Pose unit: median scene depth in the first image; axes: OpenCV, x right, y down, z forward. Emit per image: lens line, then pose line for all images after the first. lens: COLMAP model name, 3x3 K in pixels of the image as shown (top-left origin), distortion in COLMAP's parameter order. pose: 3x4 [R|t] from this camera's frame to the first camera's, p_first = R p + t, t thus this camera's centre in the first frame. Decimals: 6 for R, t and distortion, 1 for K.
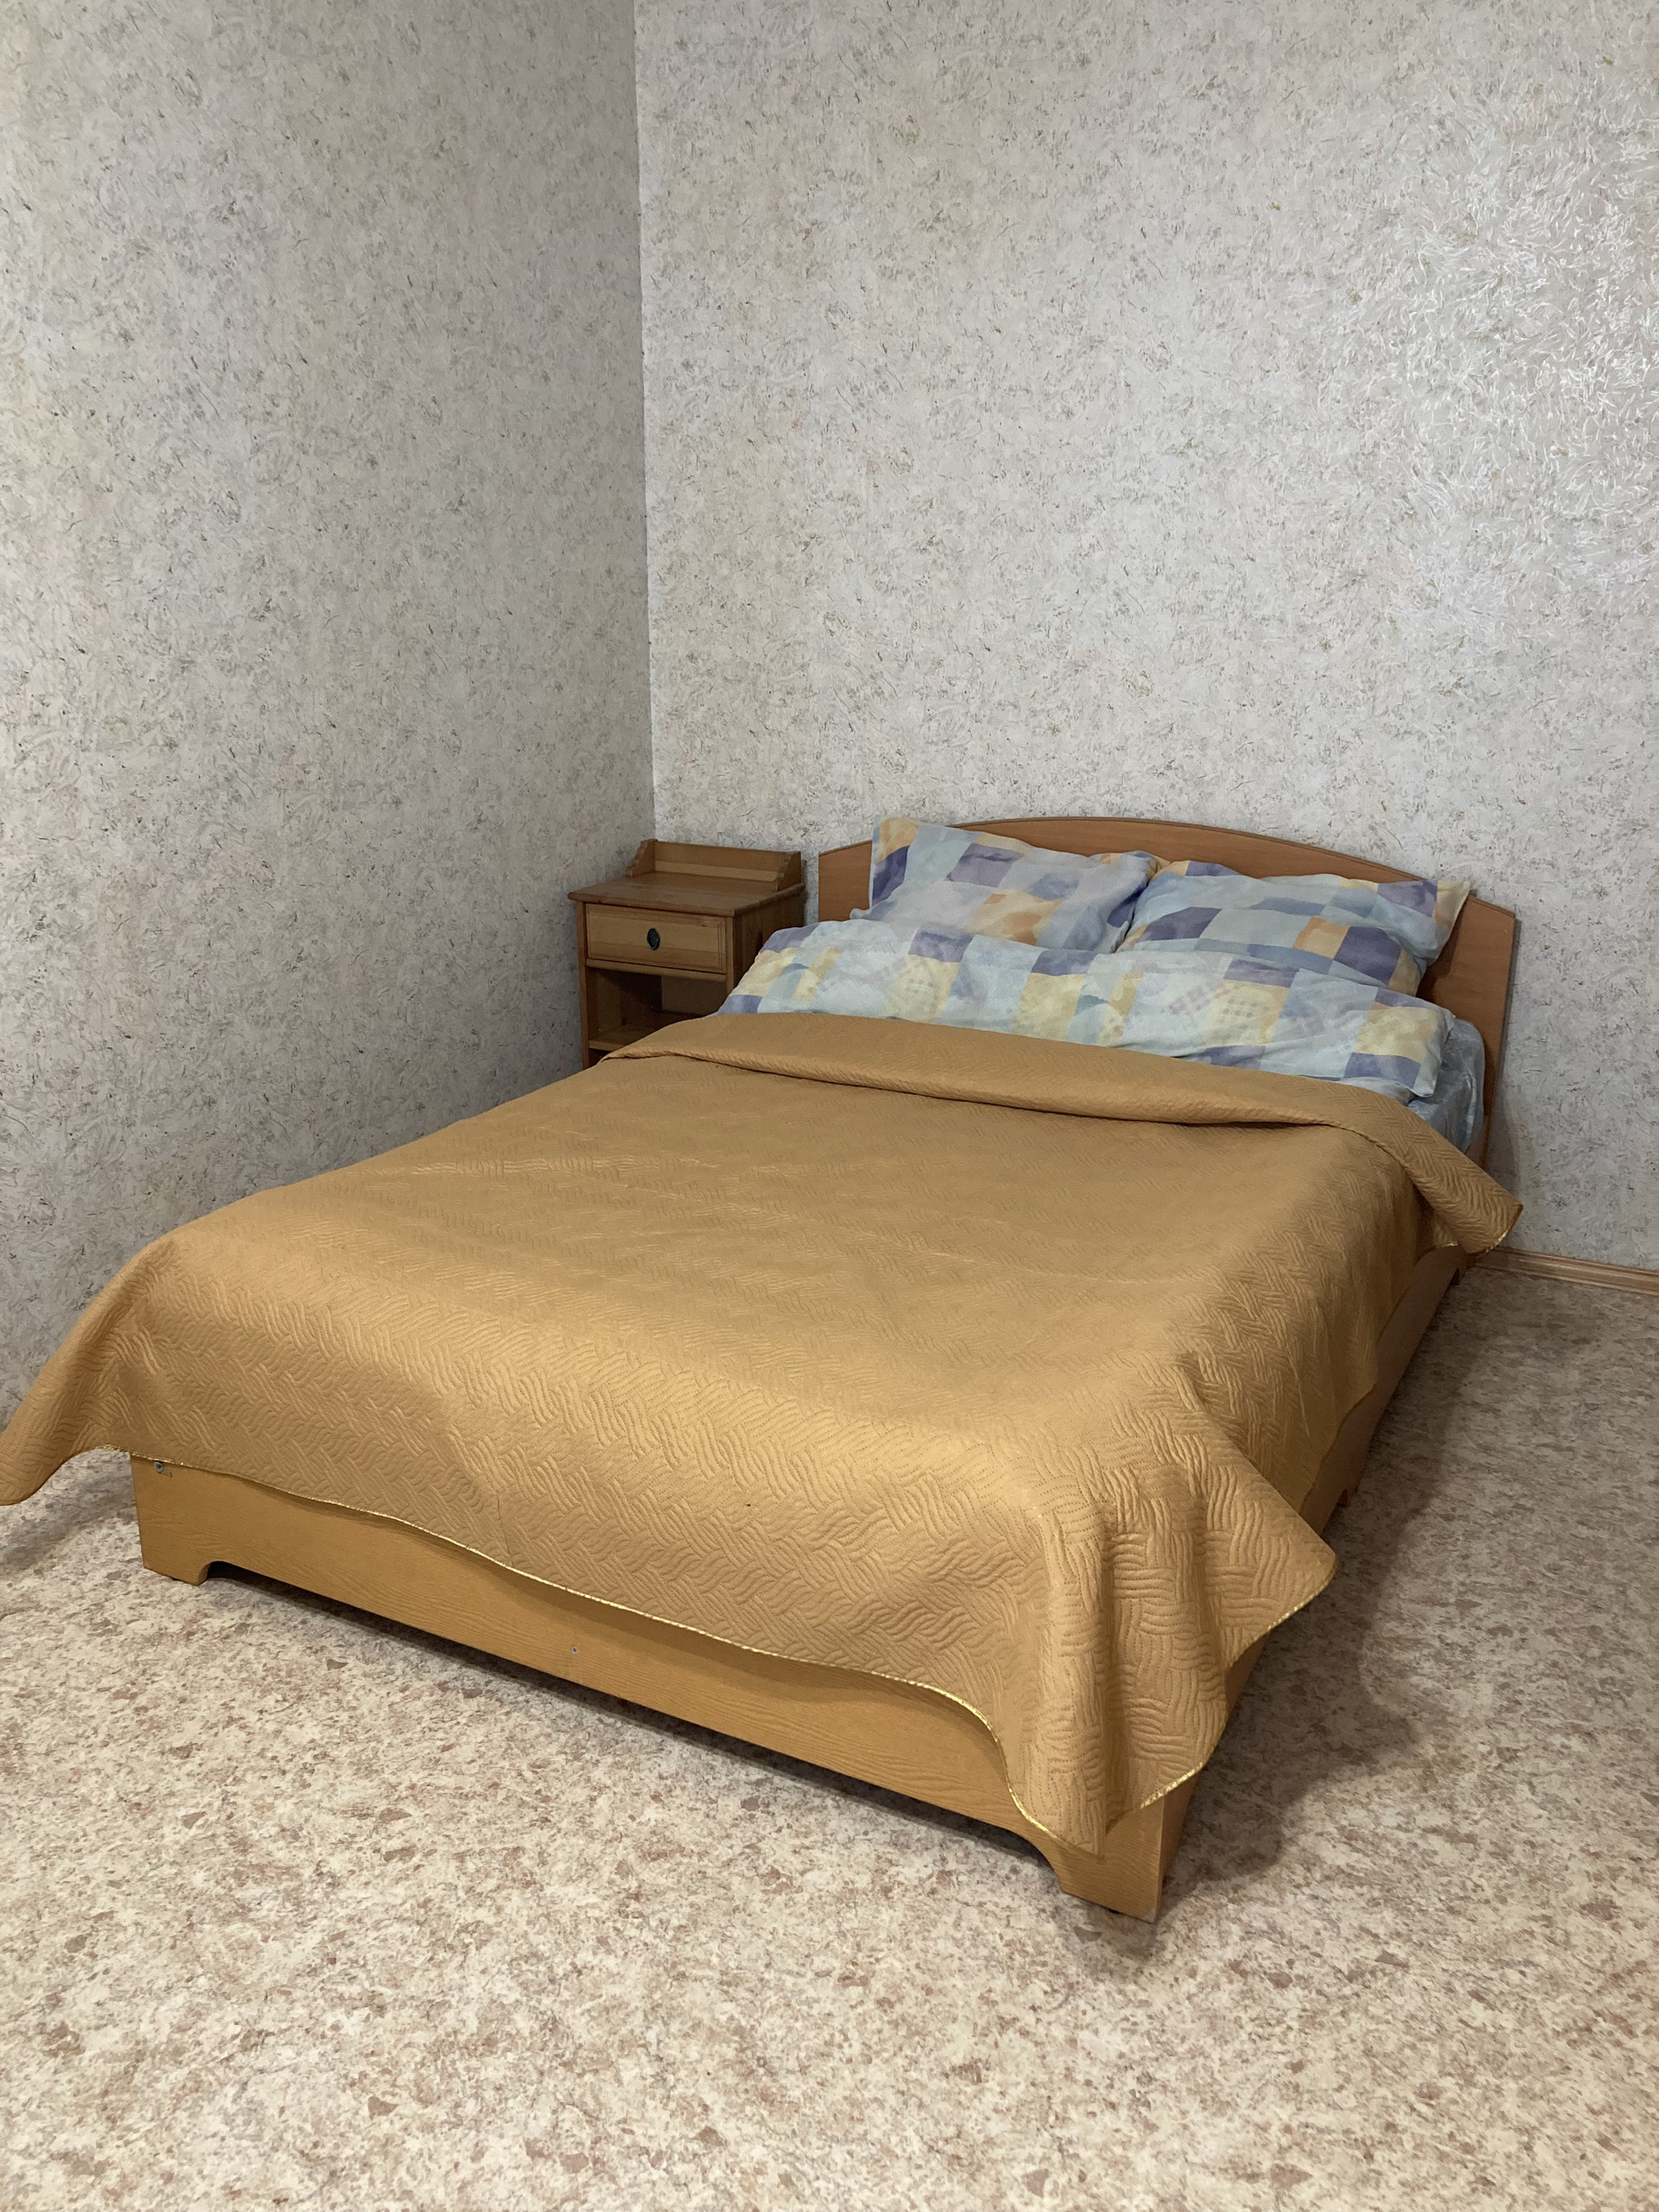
lens RADIAL K [[1806.7, 0, 839.2], [0, 1806.7, 1095.0], [0, 0, 1]] dist [0.044352, -0.036859]
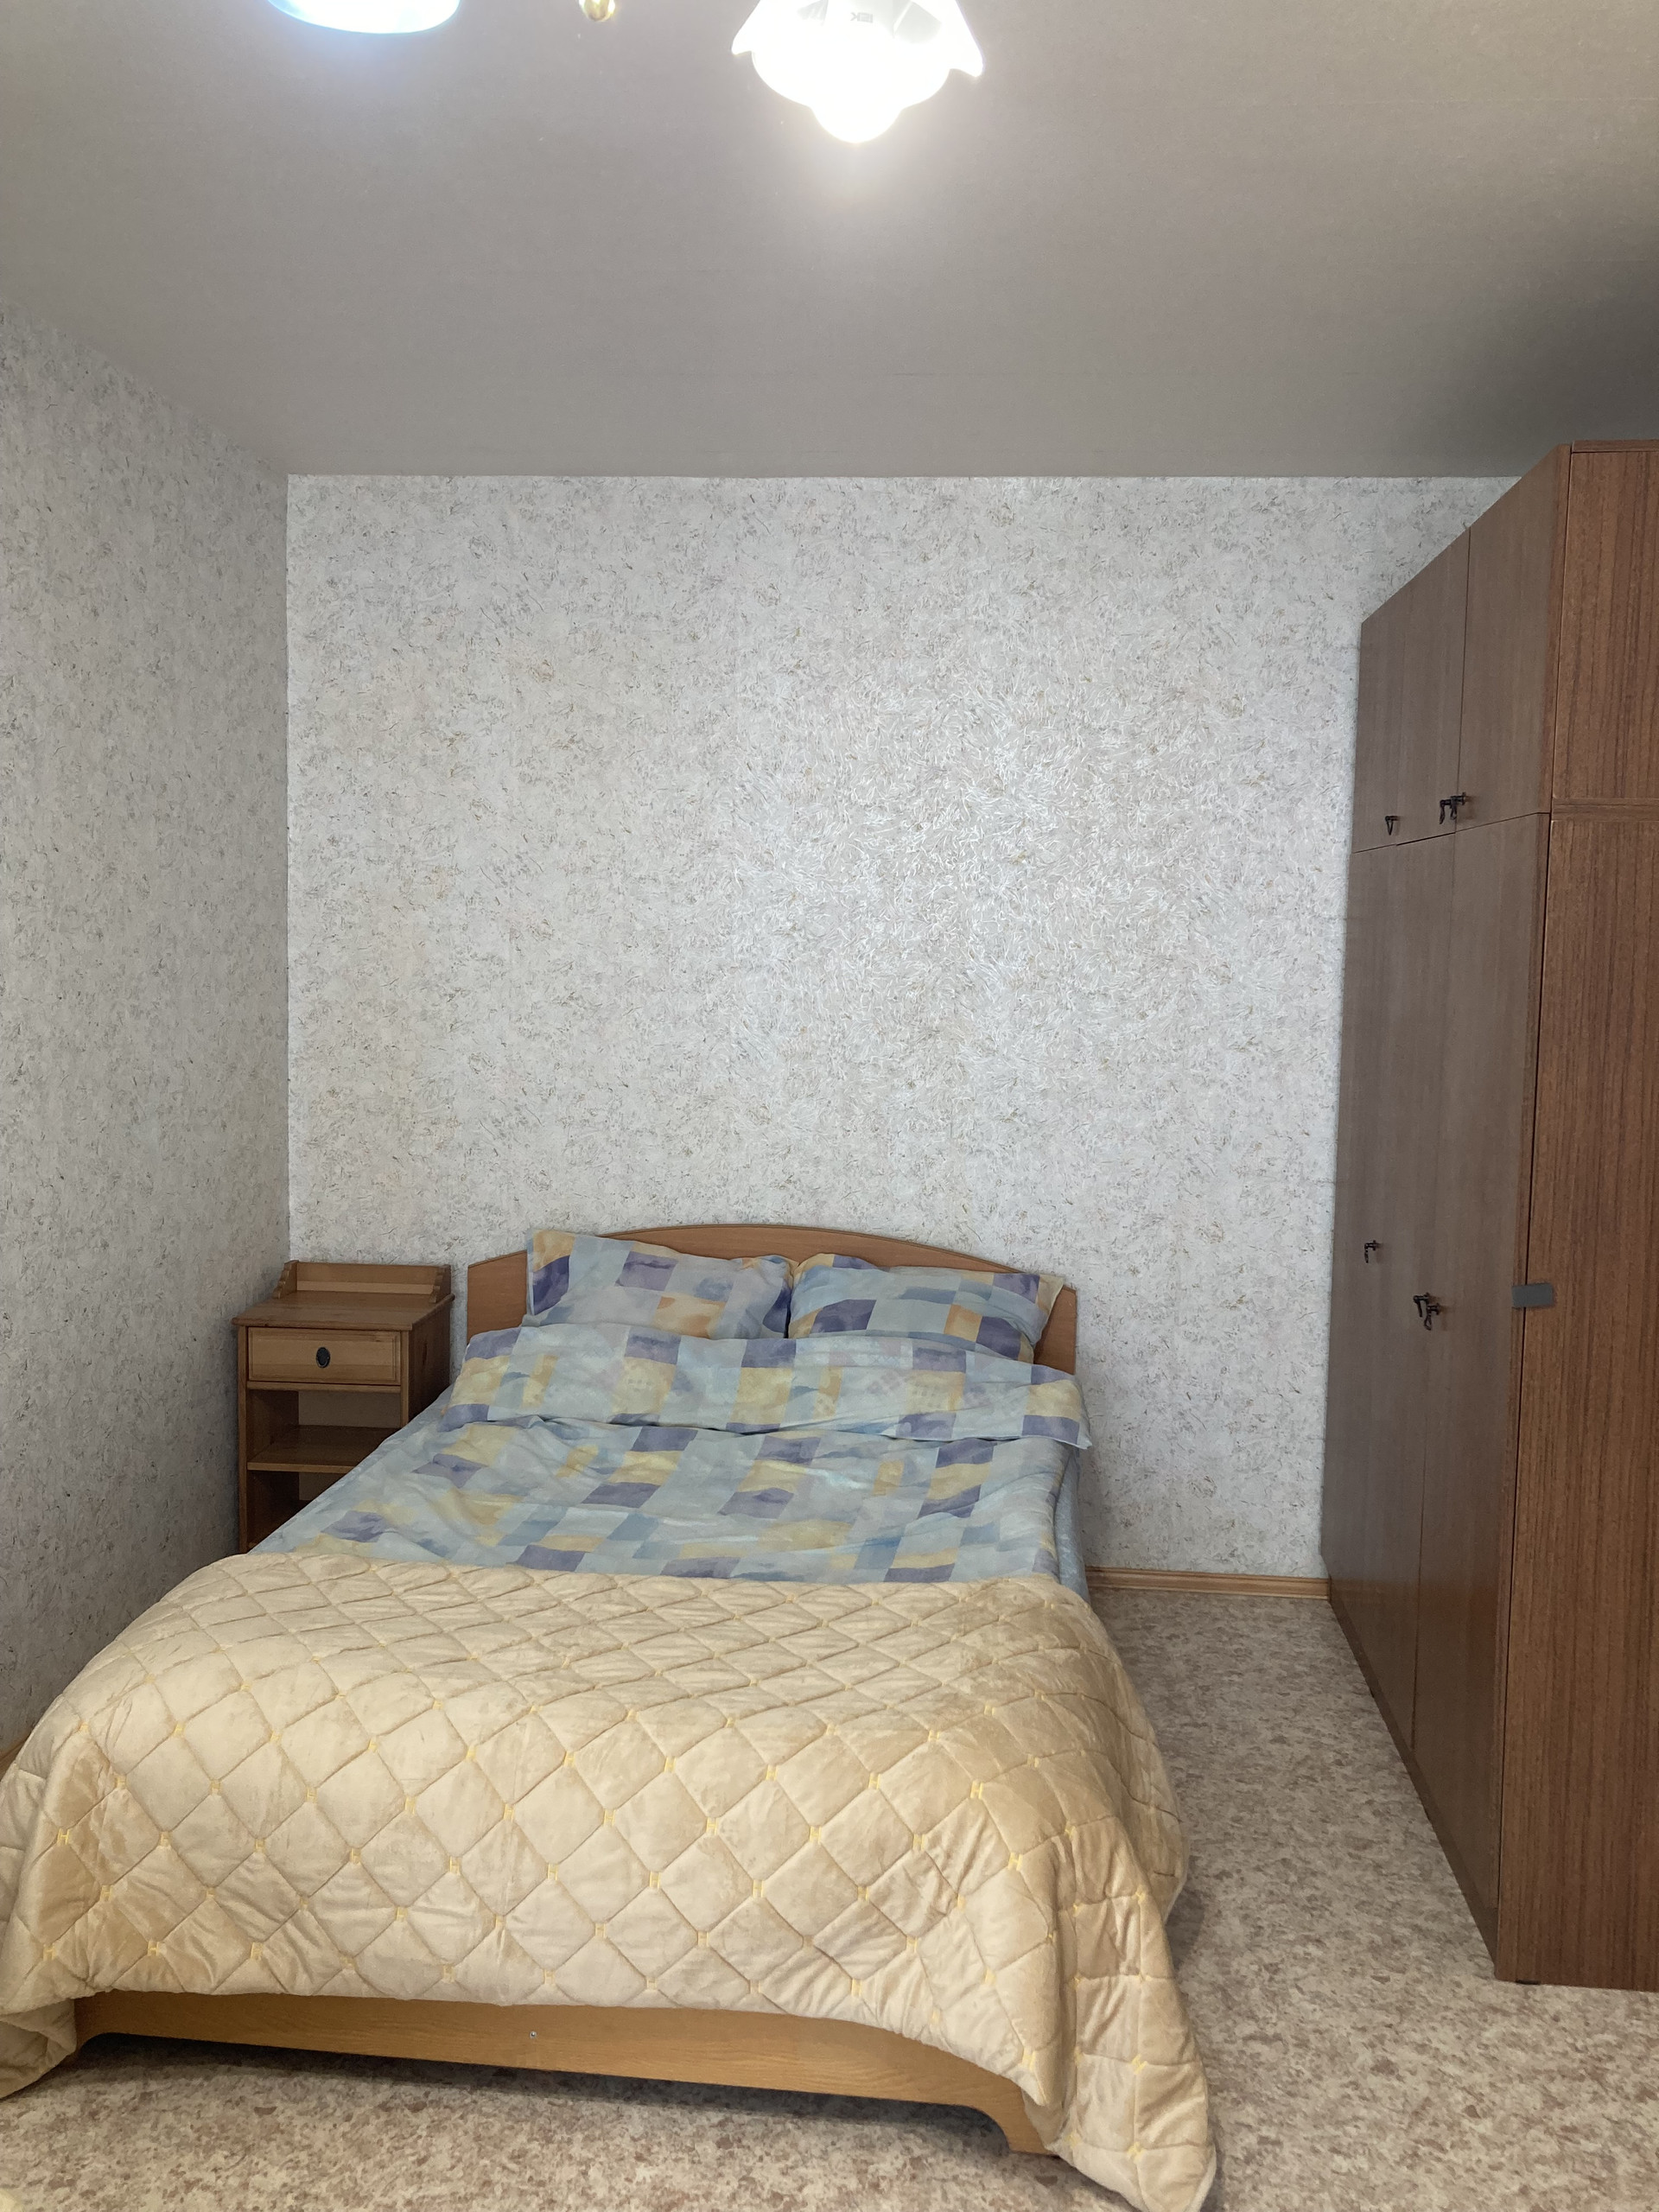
lens RADIAL K [[1806.7, 0, 840.1], [0, 1806.7, 1090.5], [0, 0, 1]] dist [0.044352, -0.036859]
pose [[0.929823, -0.016058, 0.367656, -0.248948], [0.089194, 0.979093, -0.182813, -0.022194], [-0.357034, 0.202776, 0.911816, -0.119827]]
